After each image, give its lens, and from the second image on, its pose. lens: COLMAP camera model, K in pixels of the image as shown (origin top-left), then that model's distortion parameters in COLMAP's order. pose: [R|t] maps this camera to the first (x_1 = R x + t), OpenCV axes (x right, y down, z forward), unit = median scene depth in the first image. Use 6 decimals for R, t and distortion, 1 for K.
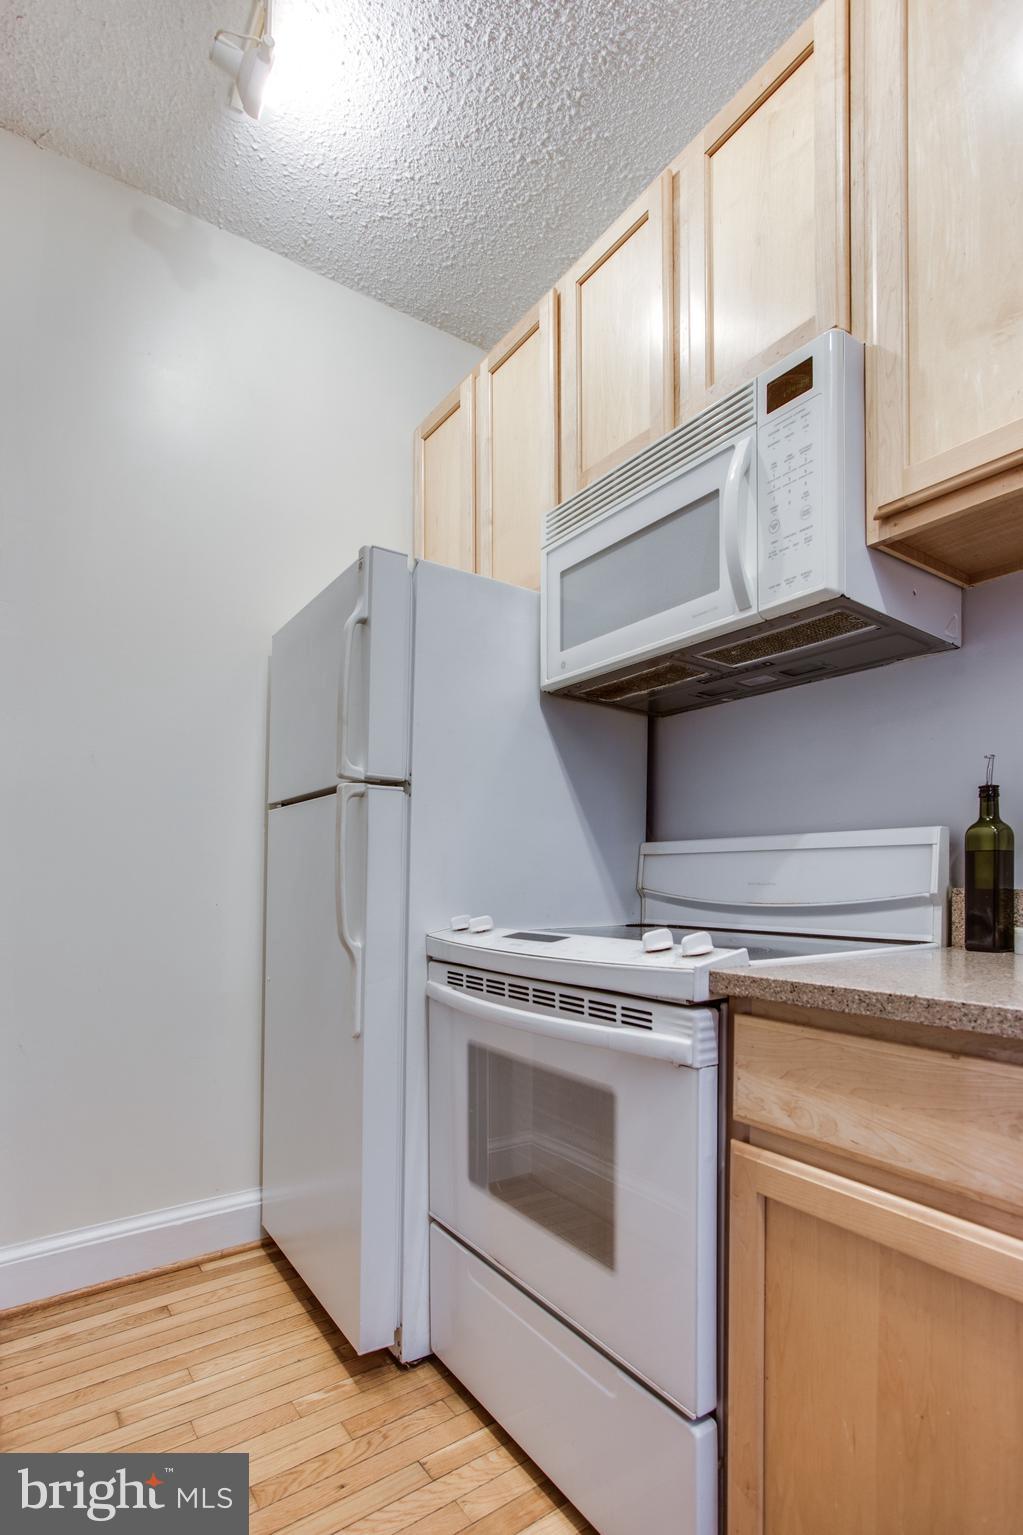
lens RADIAL K [[764.7, 0, 554.0], [0, 764.7, 874.7], [0, 0, 1]] dist [-0.027076, 0.000655]
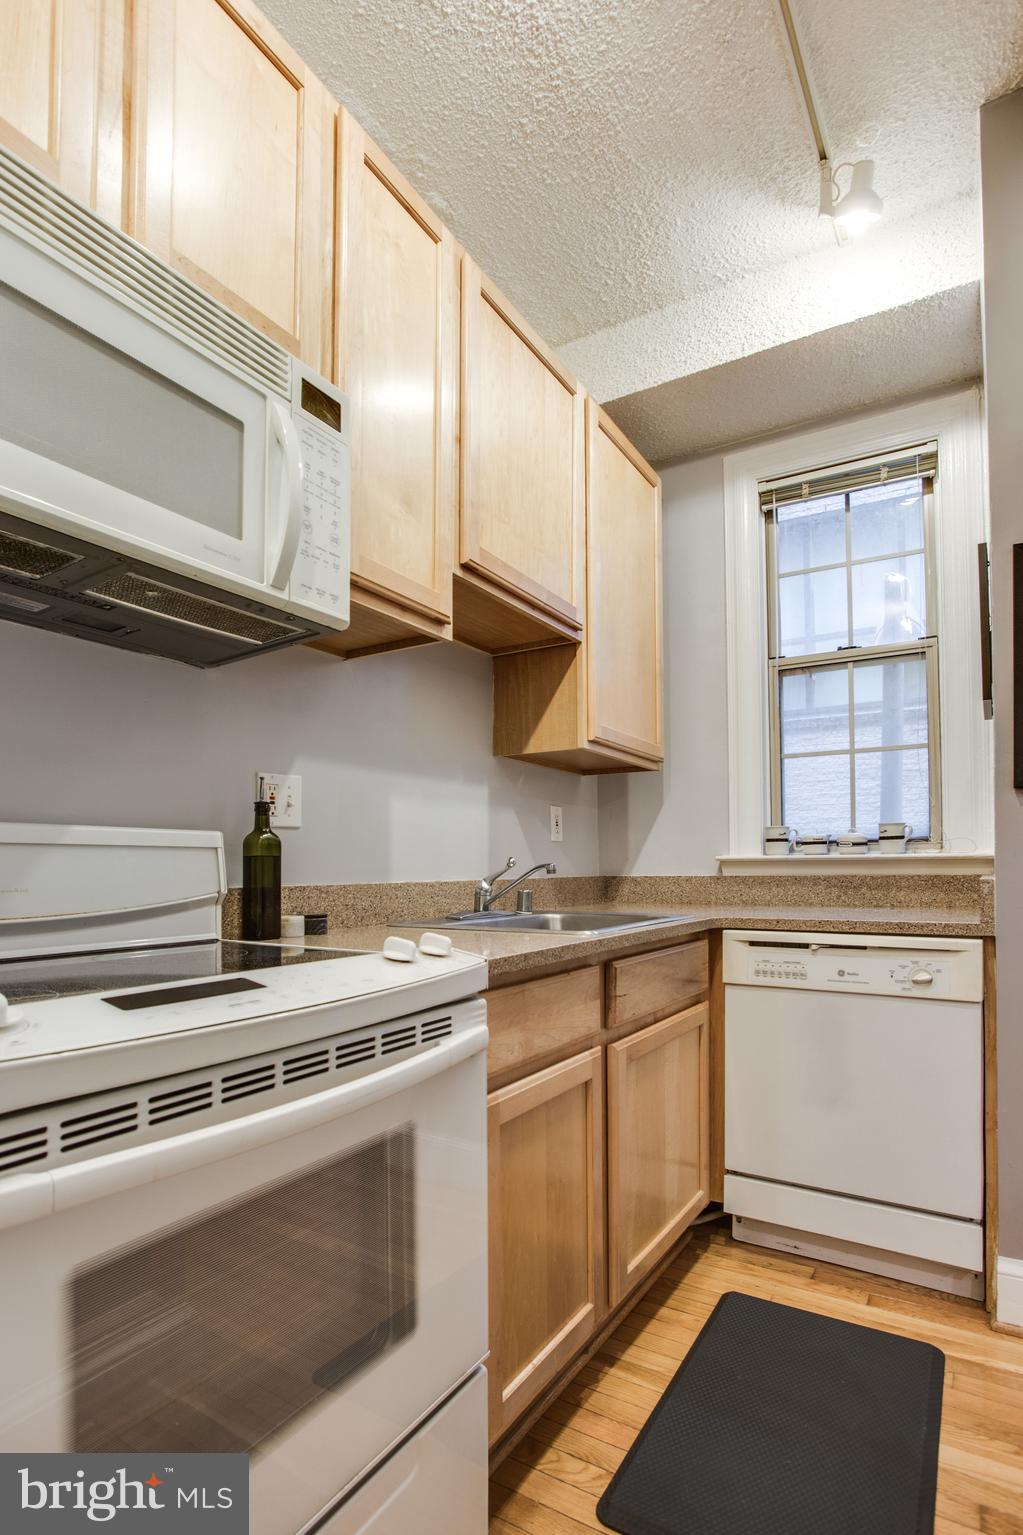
lens RADIAL K [[784.0, 0, 518.0], [0, 784.0, 843.6], [0, 0, 1]] dist [-0.042207, 0.000261]
pose [[-0.383691, 0.026858, 0.923071, -0.779649], [-0.001697, 0.999555, -0.029789, -0.015533], [-0.923460, -0.012996, -0.383475, 1.186543]]
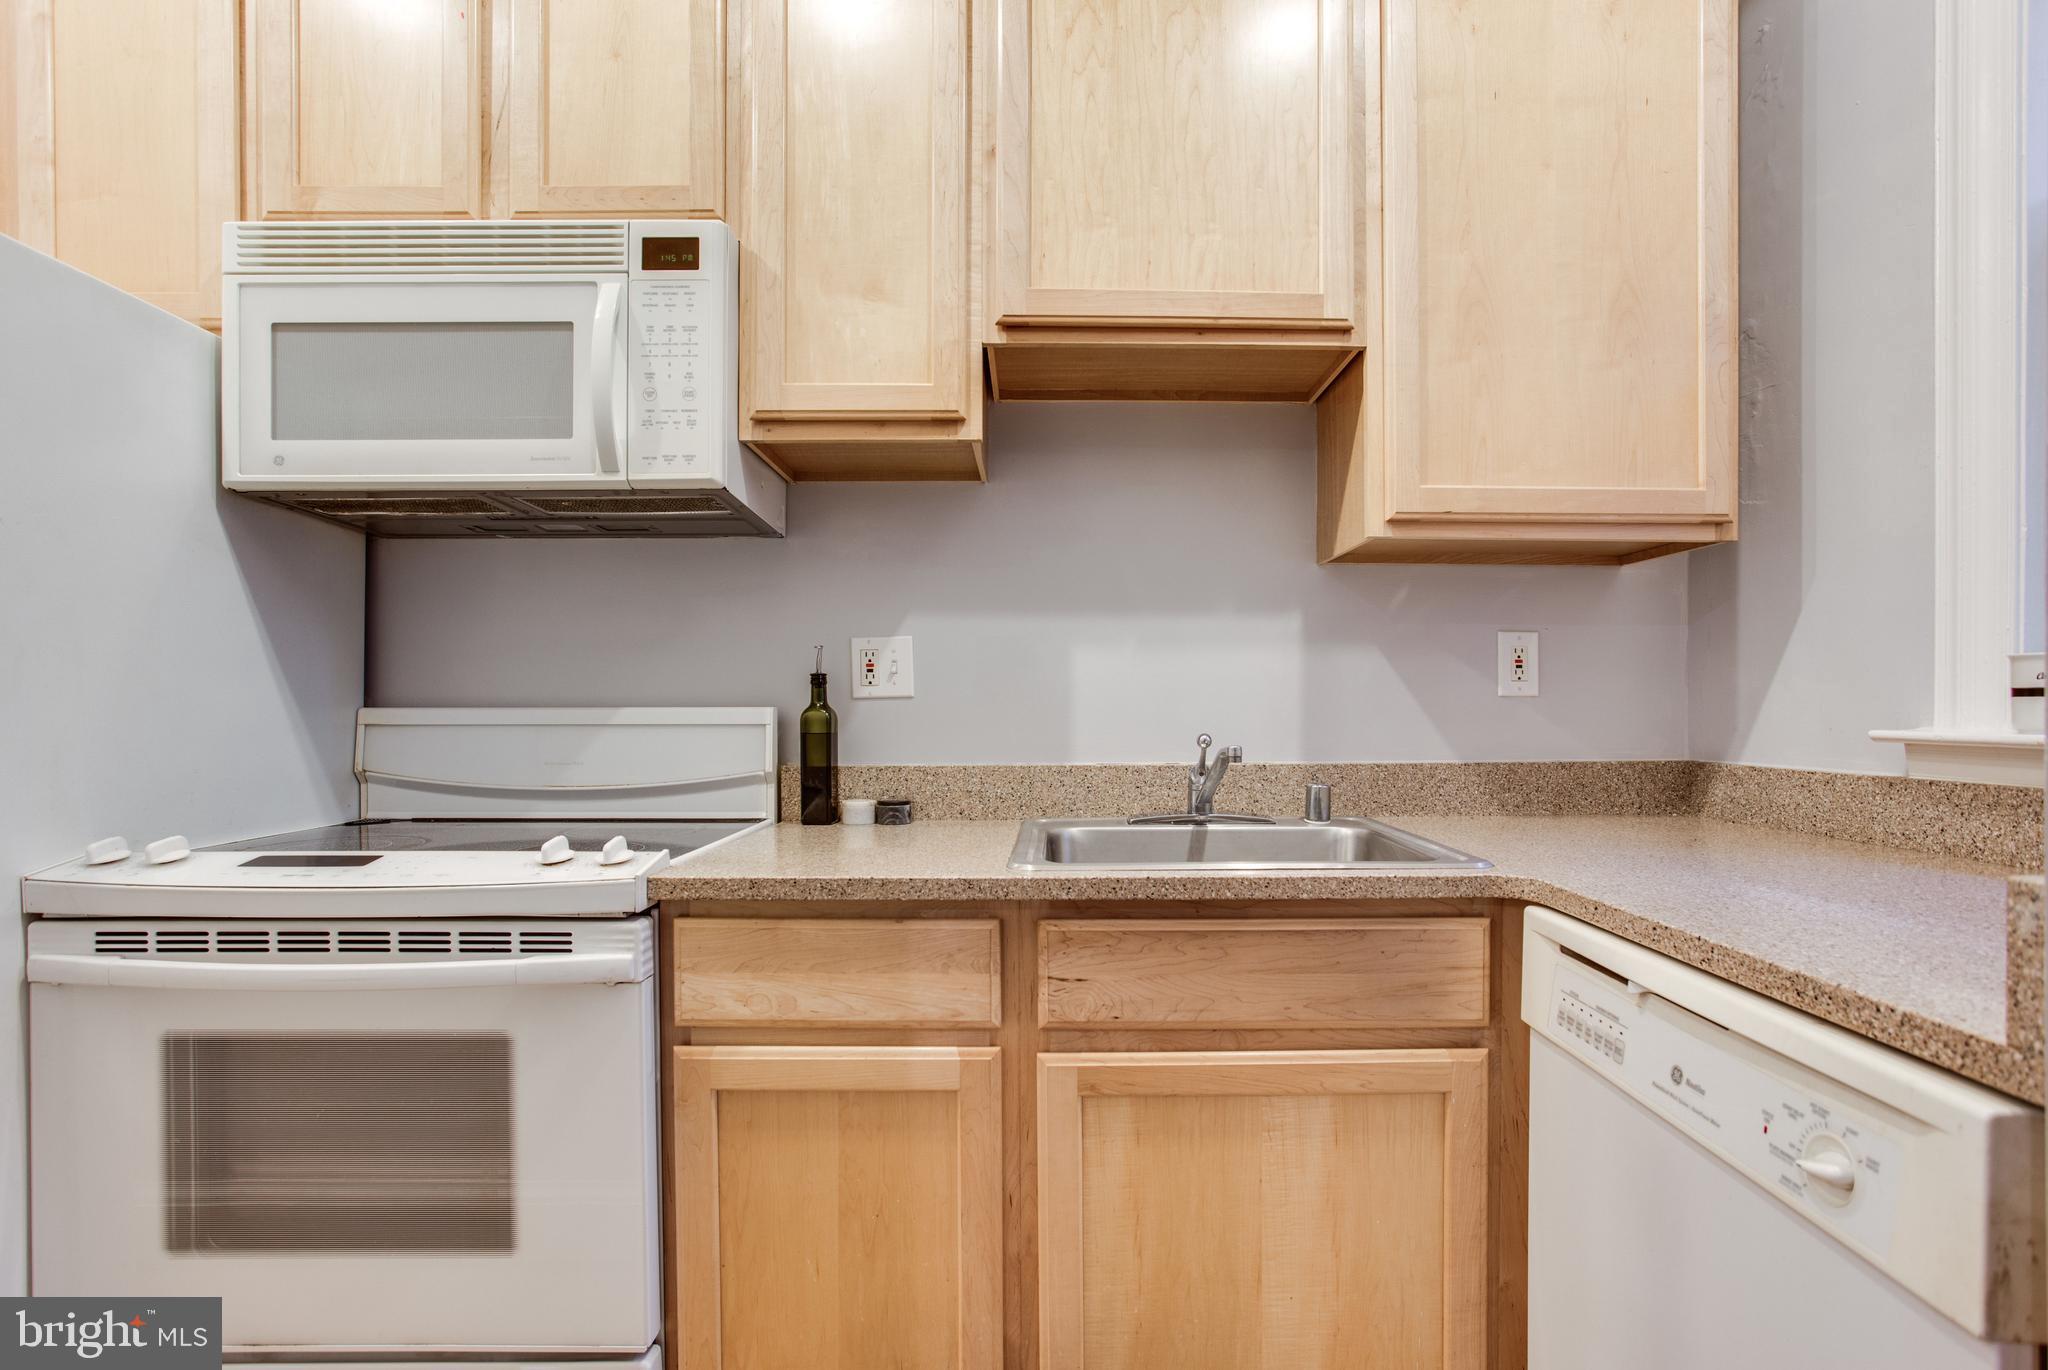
lens RADIAL K [[985.7, 0, 1019.0], [0, 985.7, 699.5], [0, 0, 1]] dist [-0.053766, 0.029536]
pose [[0.590155, 0.002671, 0.807285, -0.435285], [-0.000756, 0.999996, -0.002756, -0.081175], [-0.807289, 0.001016, 0.590155, -0.087197]]
